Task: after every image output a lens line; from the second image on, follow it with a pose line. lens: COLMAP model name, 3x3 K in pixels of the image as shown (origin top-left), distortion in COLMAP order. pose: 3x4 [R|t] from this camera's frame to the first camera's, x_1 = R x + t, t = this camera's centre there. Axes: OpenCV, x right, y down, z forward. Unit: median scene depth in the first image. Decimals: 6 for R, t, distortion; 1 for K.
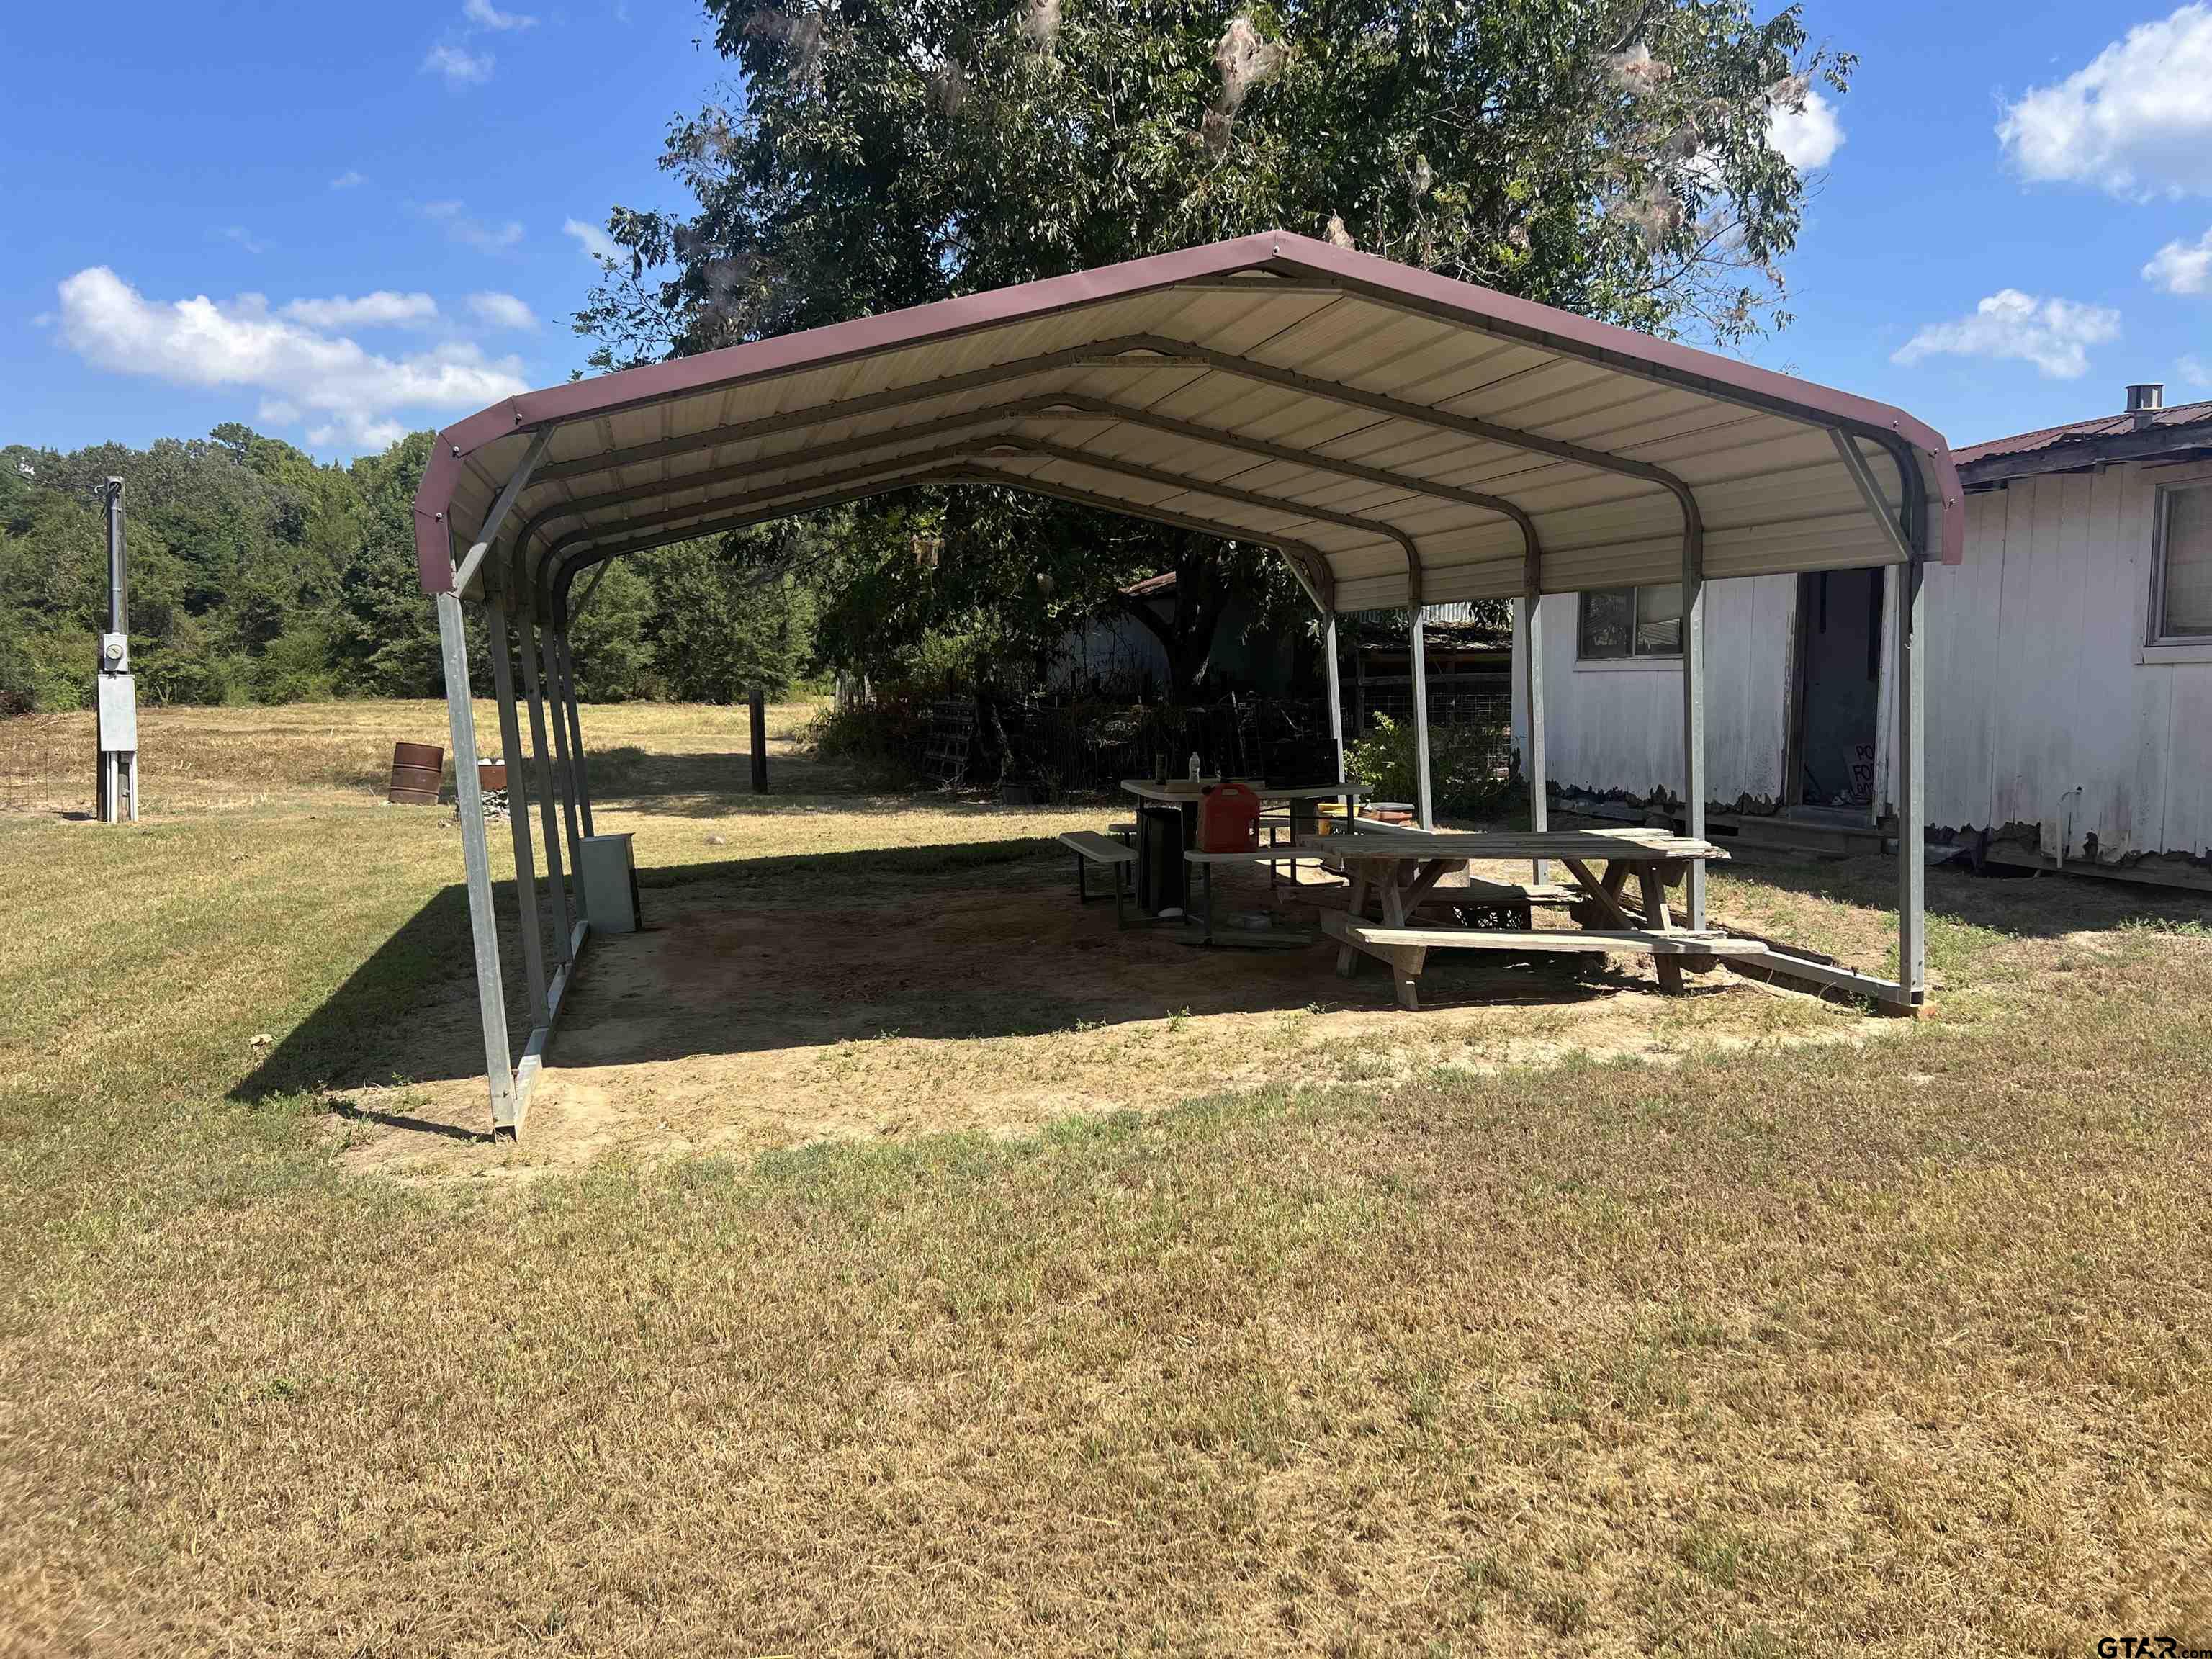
lens RADIAL K [[1680.9, 0, 1124.6], [0, 1680.9, 822.8], [0, 0, 1]] dist [0.052382, -0.065919]
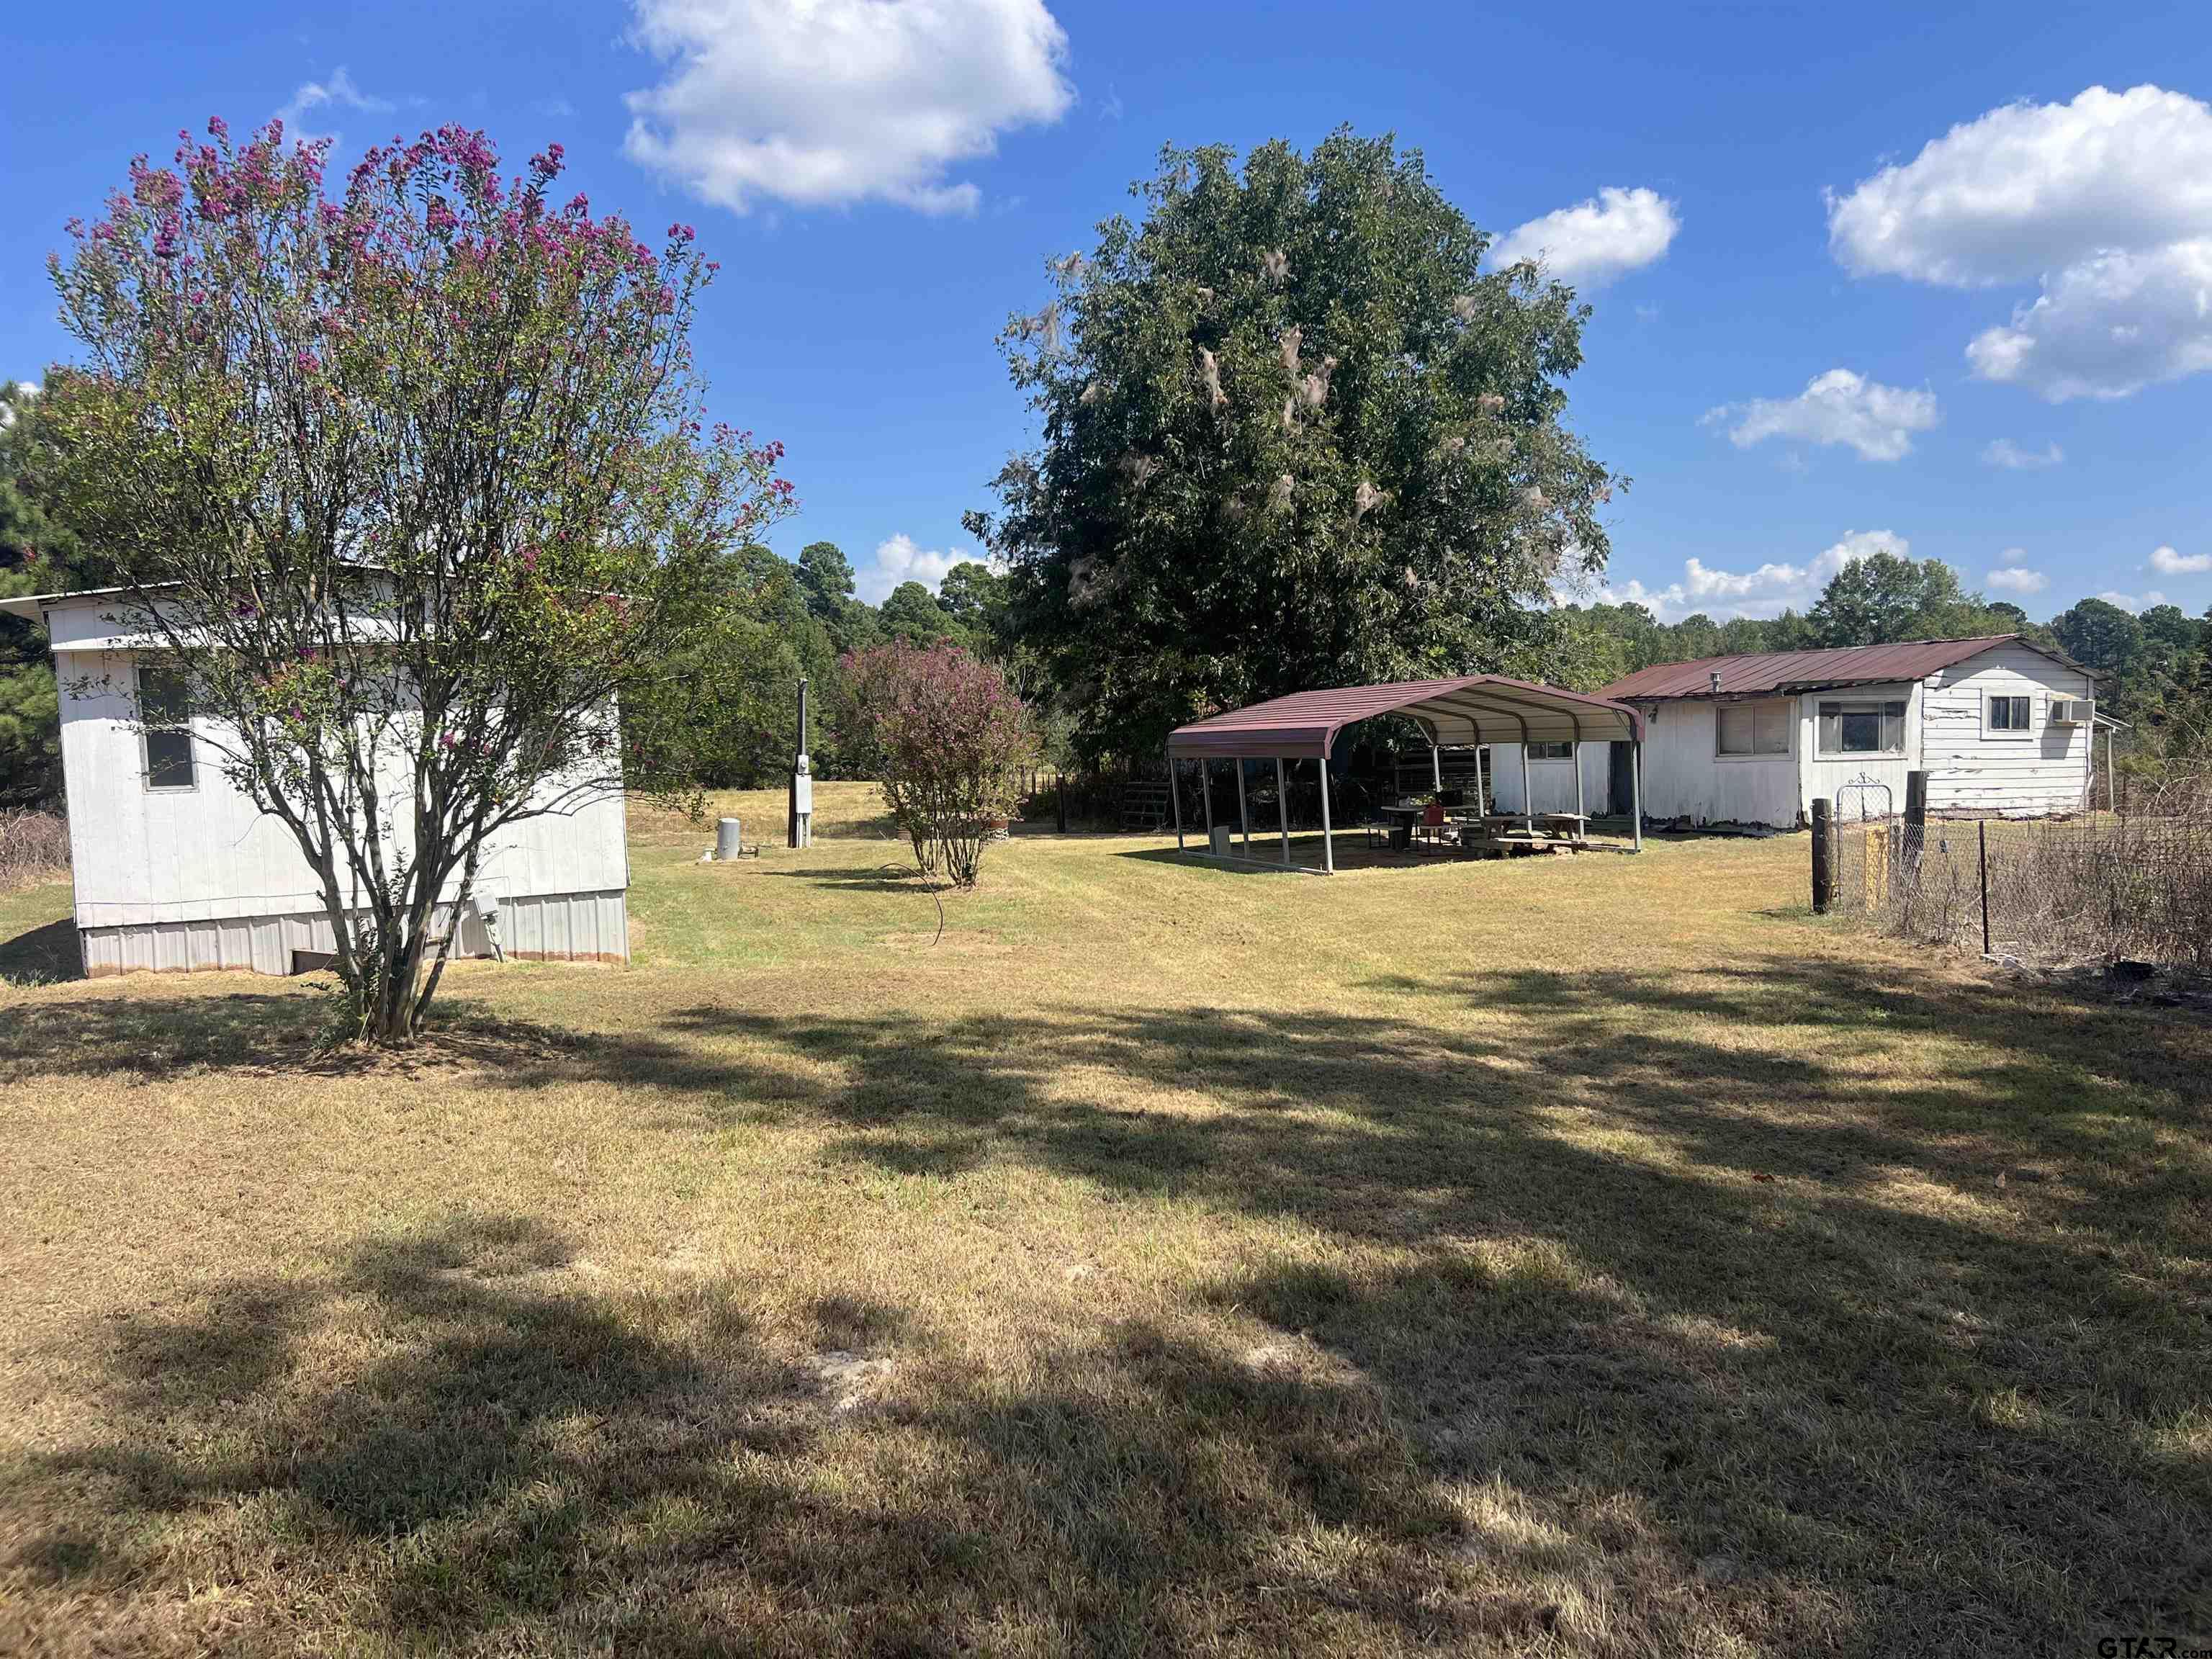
lens RADIAL K [[1680.9, 0, 1110.7], [0, 1680.9, 842.9], [0, 0, 1]] dist [0.052382, -0.065919]
pose [[0.997458, -0.017411, 0.069101, -0.067042], [0.019850, 0.999198, -0.034770, 0.012800], [-0.068441, 0.036053, 0.997004, -0.184897]]
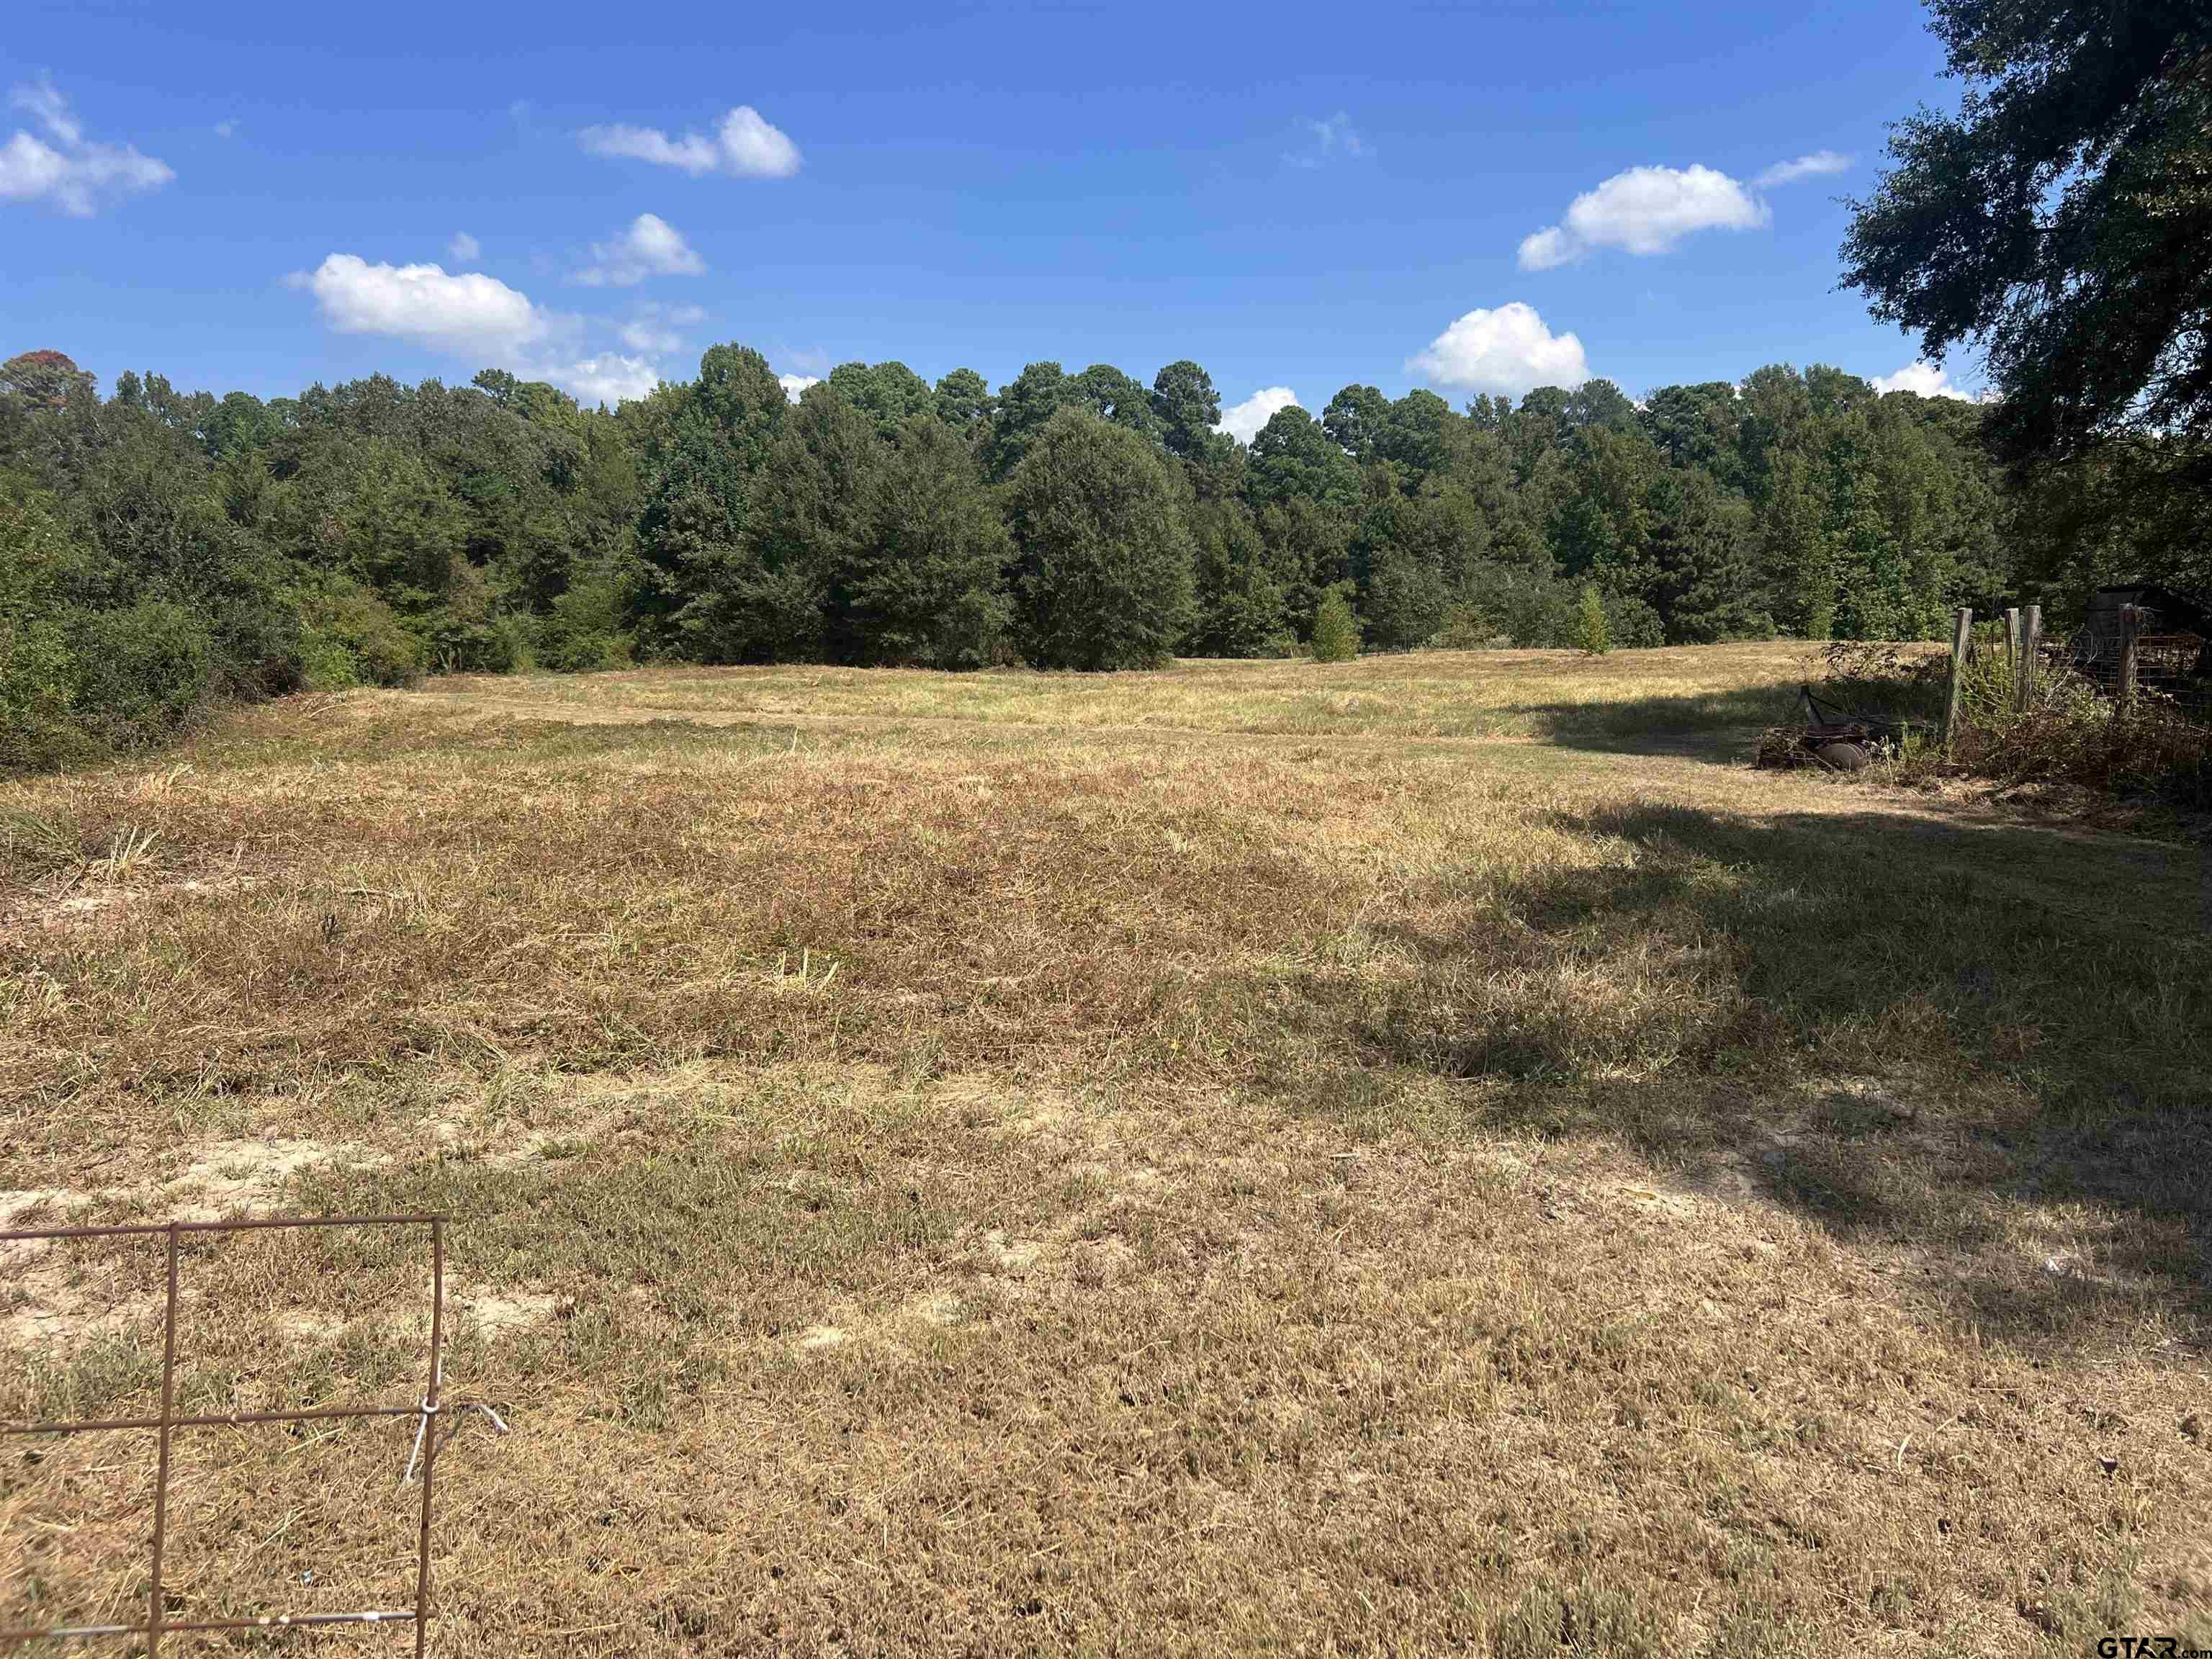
lens RADIAL K [[1680.9, 0, 1101.1], [0, 1680.9, 850.8], [0, 0, 1]] dist [0.052382, -0.065919]
pose [[0.991204, 0.011404, -0.131852, -0.124619], [-0.005809, 0.999069, 0.042740, -0.017791], [0.132217, -0.041599, 0.990348, 0.195937]]
